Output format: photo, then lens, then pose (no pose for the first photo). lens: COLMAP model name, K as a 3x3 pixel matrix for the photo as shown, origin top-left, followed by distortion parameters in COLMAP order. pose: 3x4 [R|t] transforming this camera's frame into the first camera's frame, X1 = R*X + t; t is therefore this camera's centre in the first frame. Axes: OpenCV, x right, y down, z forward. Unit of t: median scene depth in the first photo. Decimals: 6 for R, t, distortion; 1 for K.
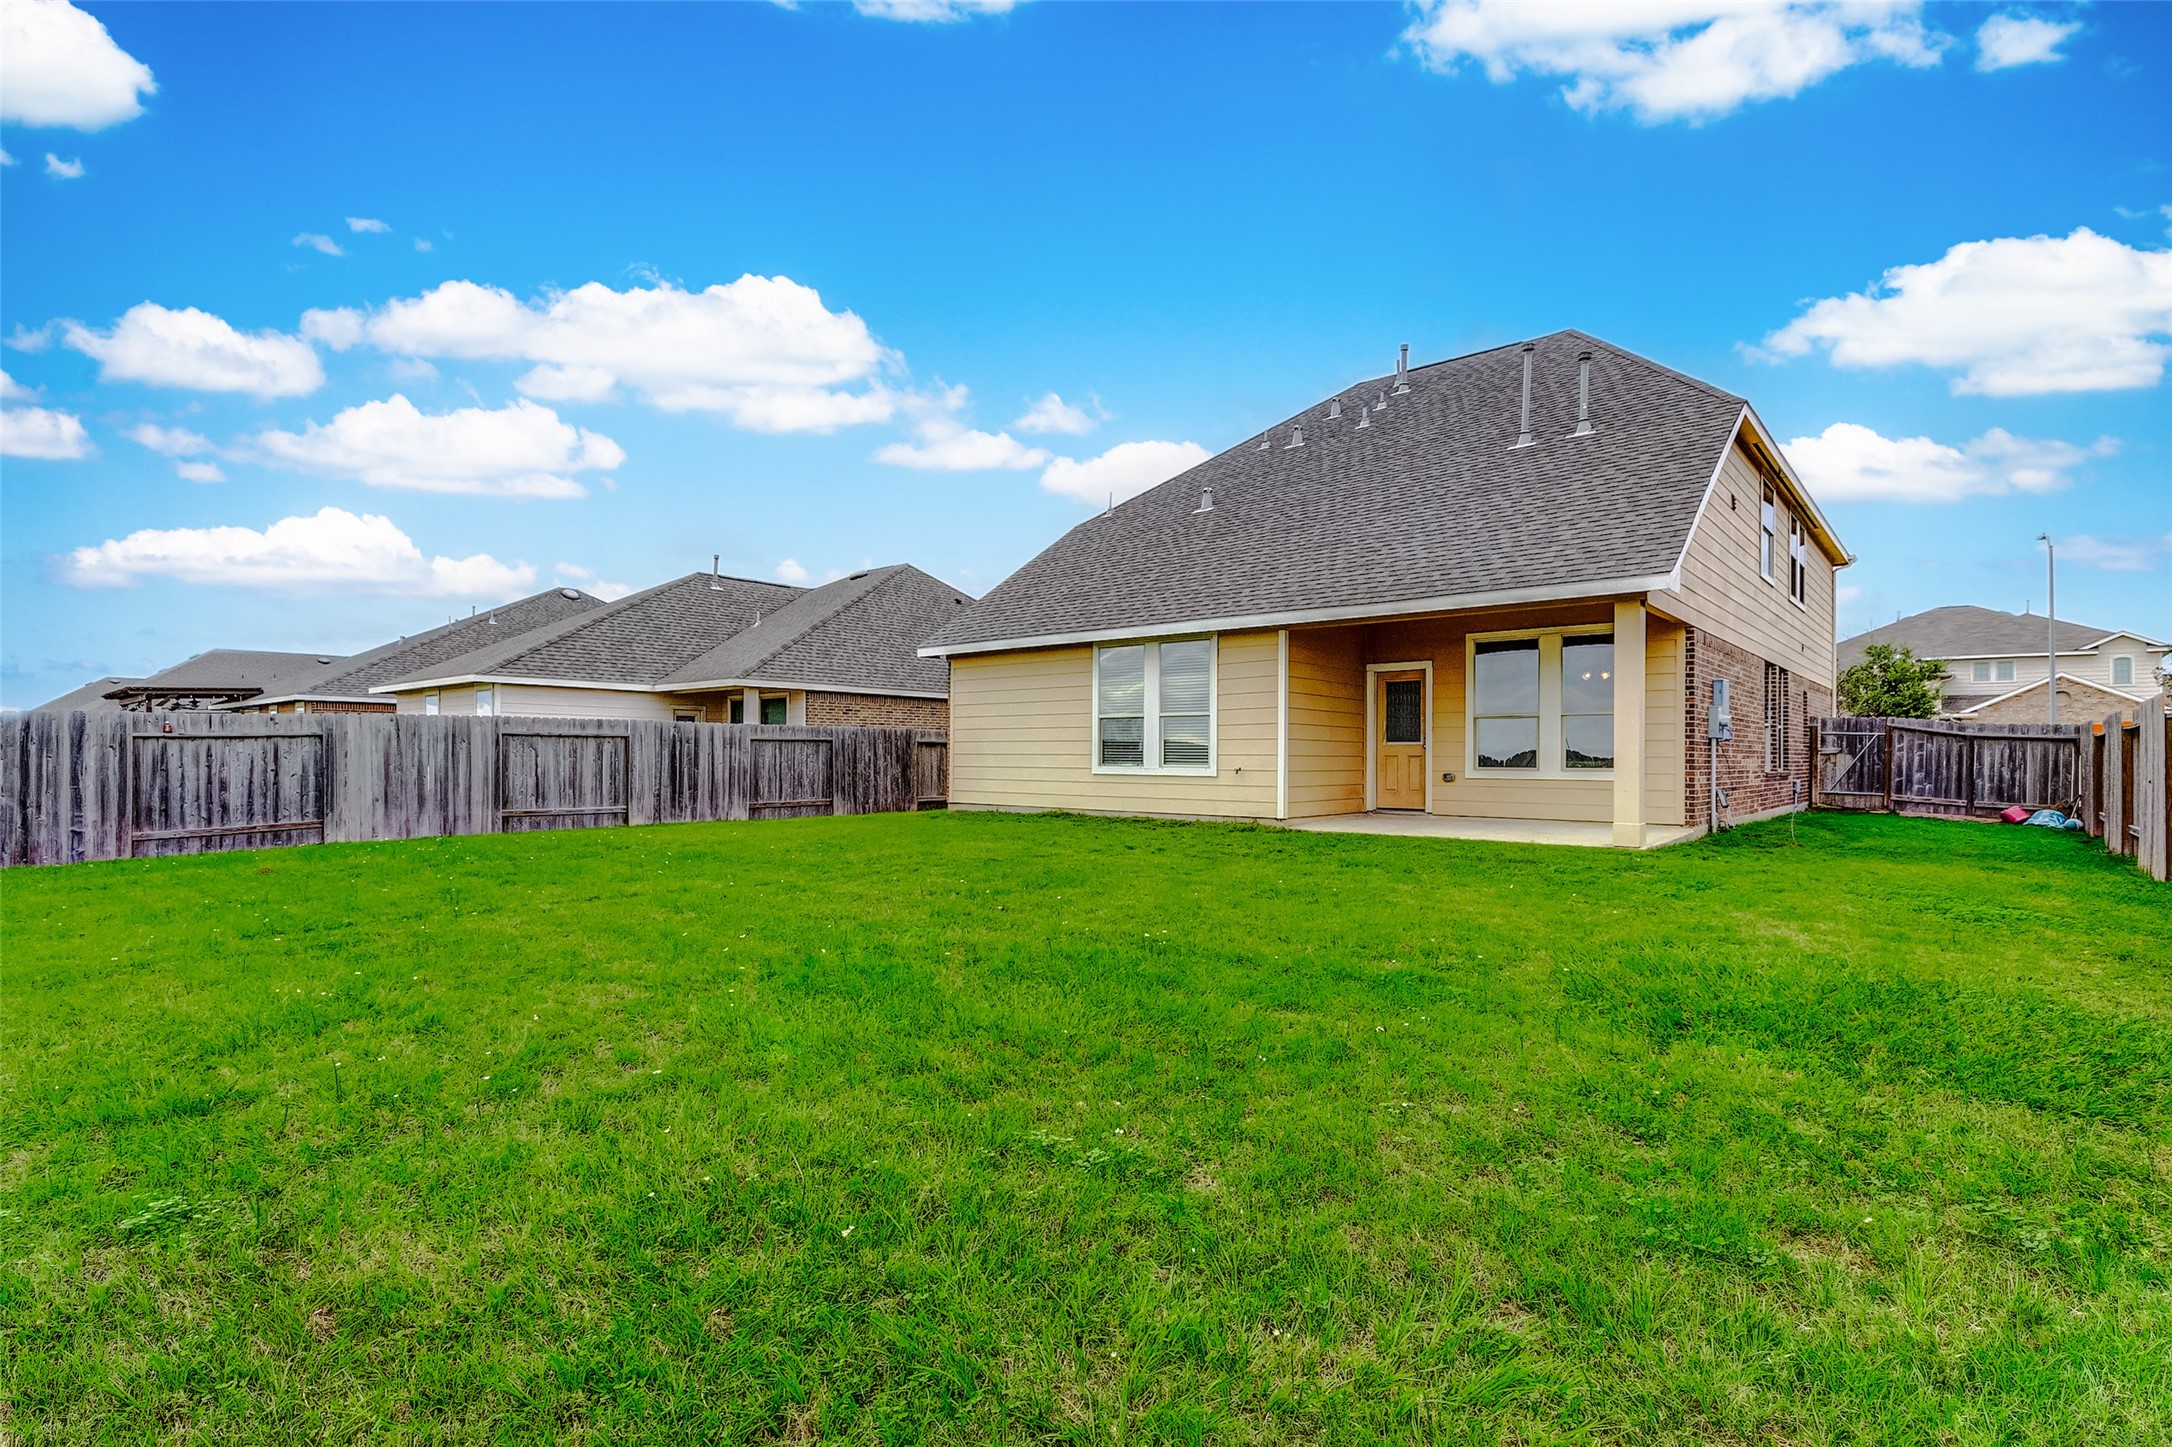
lens RADIAL K [[1008.4, 0, 1075.2], [0, 1008.4, 743.0], [0, 0, 1]] dist [0.010062, -0.003594]
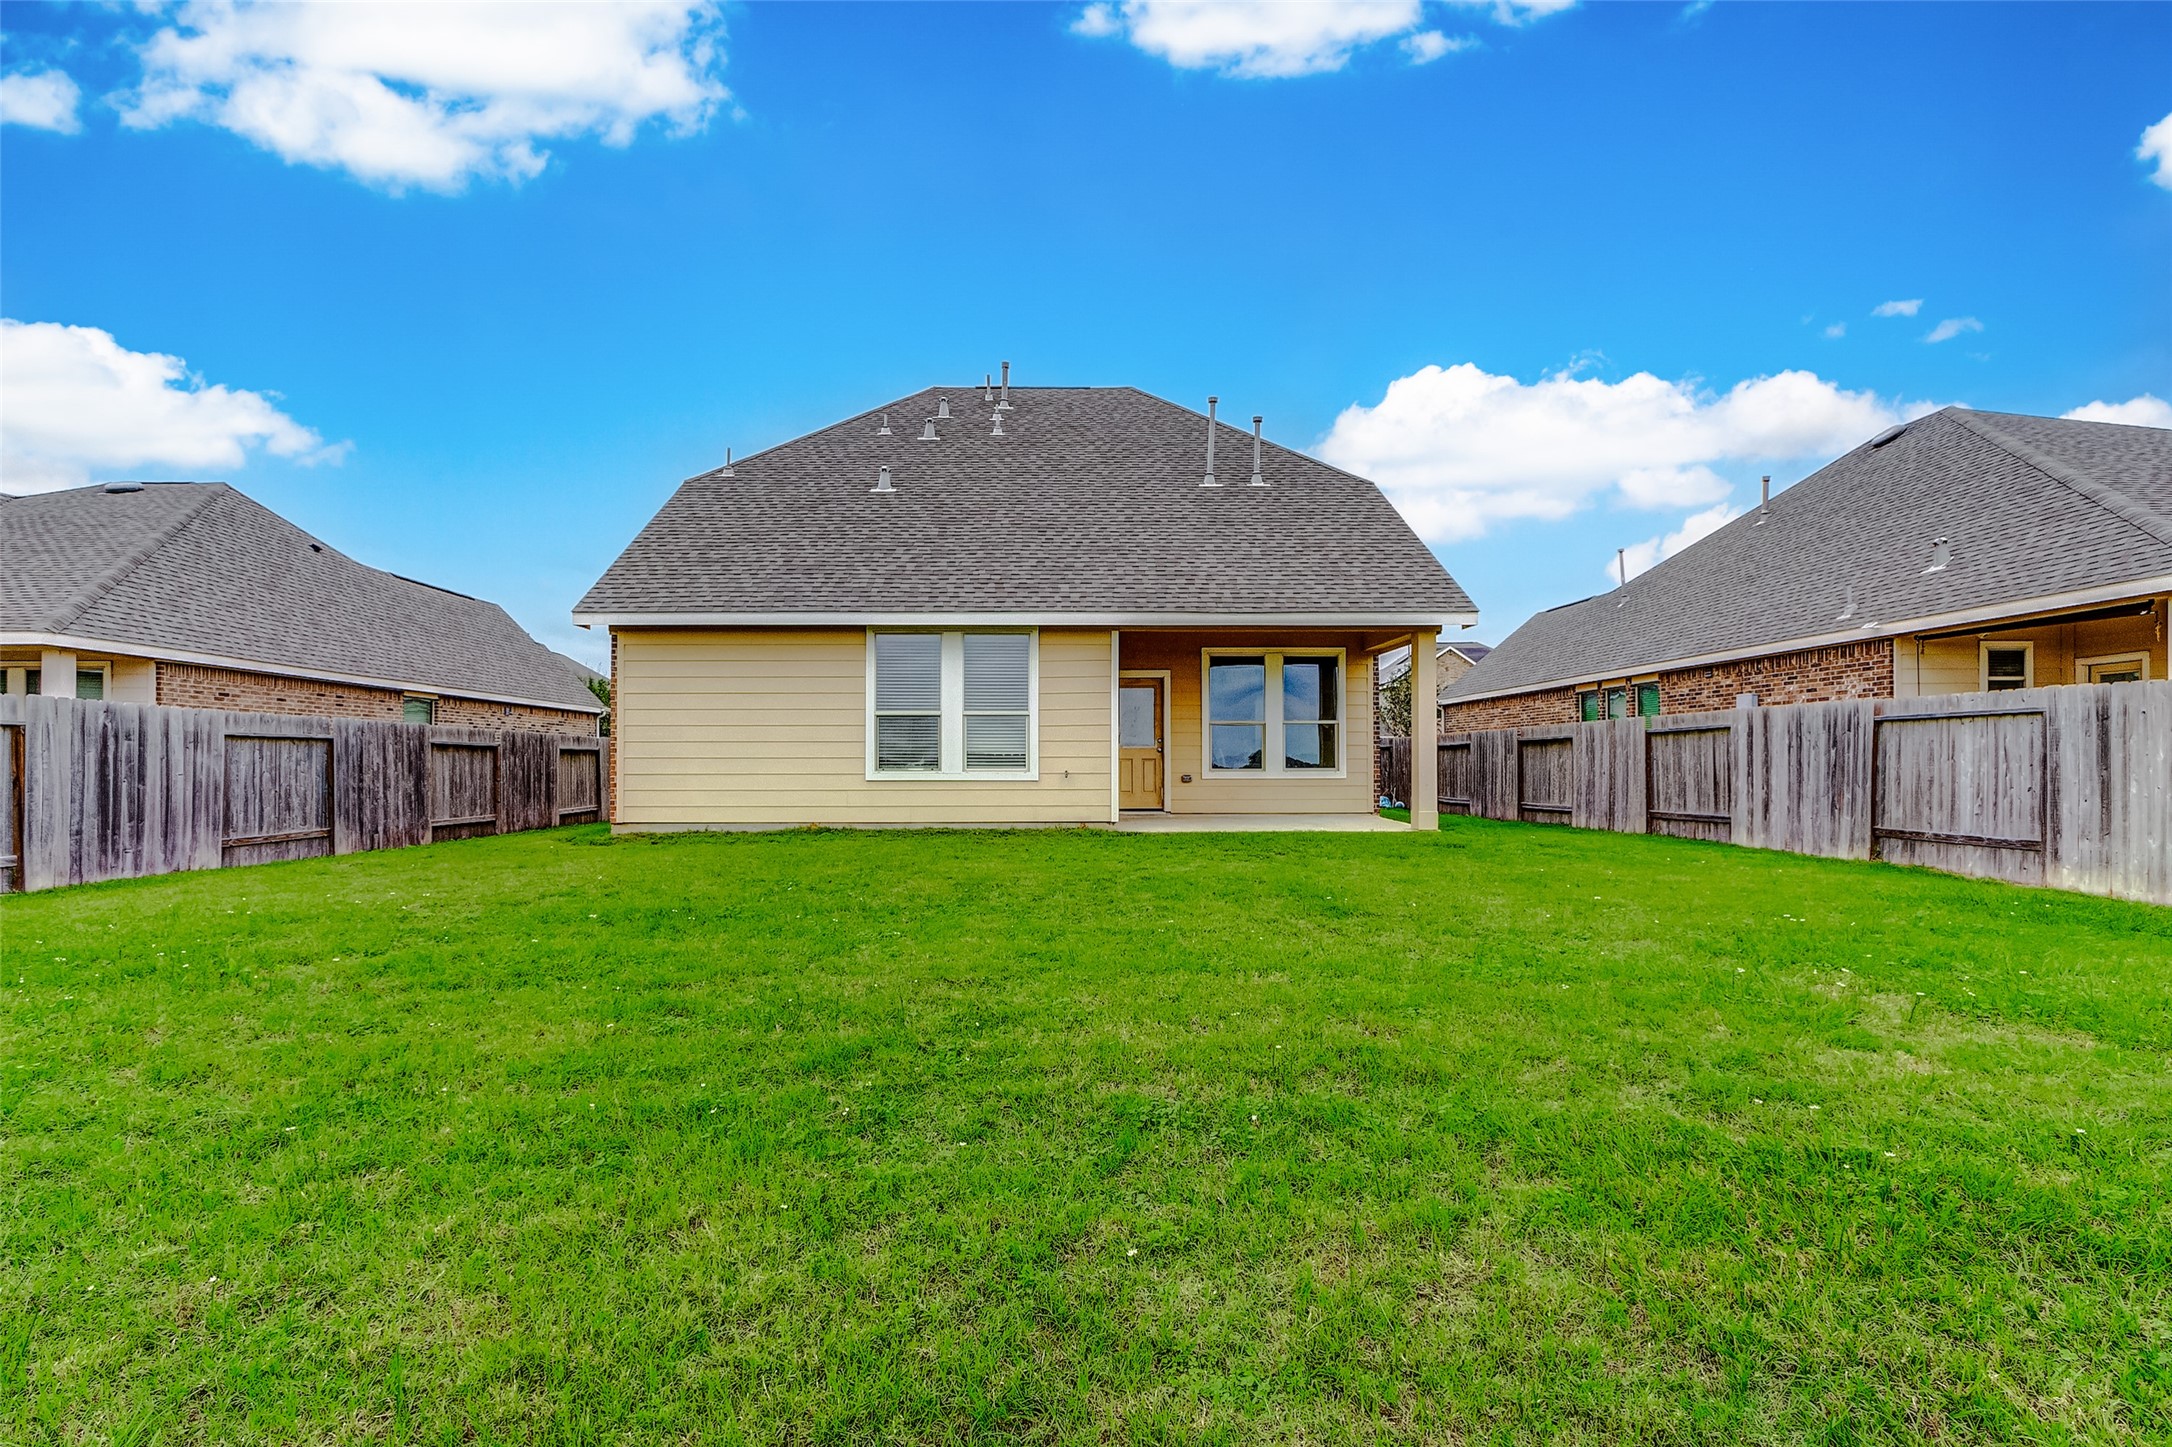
lens RADIAL K [[1008.4, 0, 1080.5], [0, 1008.4, 746.1], [0, 0, 1]] dist [0.010062, -0.003594]
pose [[0.756997, 0.006862, 0.653382, -0.353144], [-0.003411, 0.999973, -0.006550, 0.005688], [-0.653410, 0.002730, 0.757000, 0.208408]]
